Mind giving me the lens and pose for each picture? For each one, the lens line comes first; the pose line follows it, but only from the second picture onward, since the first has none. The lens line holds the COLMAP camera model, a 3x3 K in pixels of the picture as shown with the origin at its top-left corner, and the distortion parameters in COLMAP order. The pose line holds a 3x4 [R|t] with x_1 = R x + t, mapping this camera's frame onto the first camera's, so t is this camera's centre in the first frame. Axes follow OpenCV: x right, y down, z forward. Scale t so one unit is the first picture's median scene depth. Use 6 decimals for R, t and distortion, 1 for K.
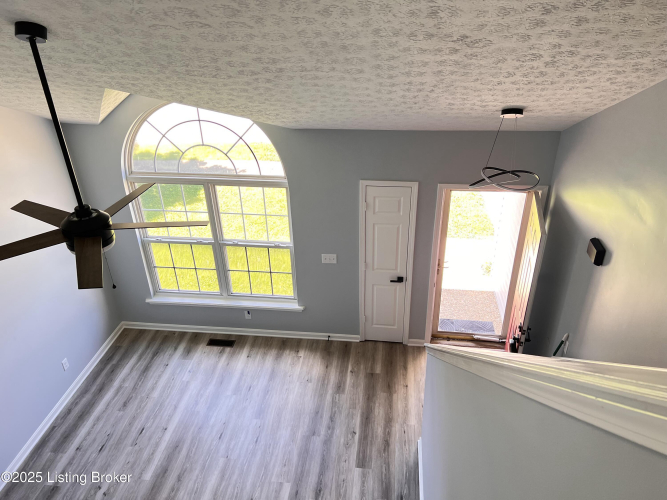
lens RADIAL K [[501.3, 0, 330.5], [0, 501.3, 244.5], [0, 0, 1]] dist [0.043591, -0.042224]
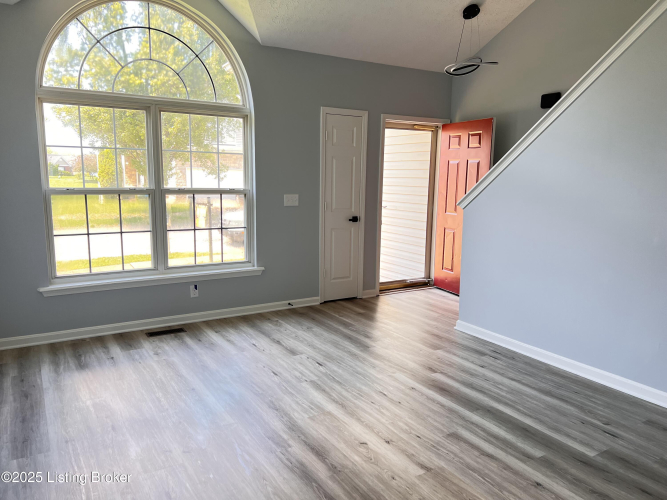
lens RADIAL K [[501.3, 0, 335.8], [0, 501.3, 256.4], [0, 0, 1]] dist [0.043591, -0.042224]
pose [[0.781327, -0.067185, 0.620496, -0.492693], [0.274587, 0.929804, -0.245083, 0.355058], [-0.560474, 0.361870, 0.744929, 0.287804]]
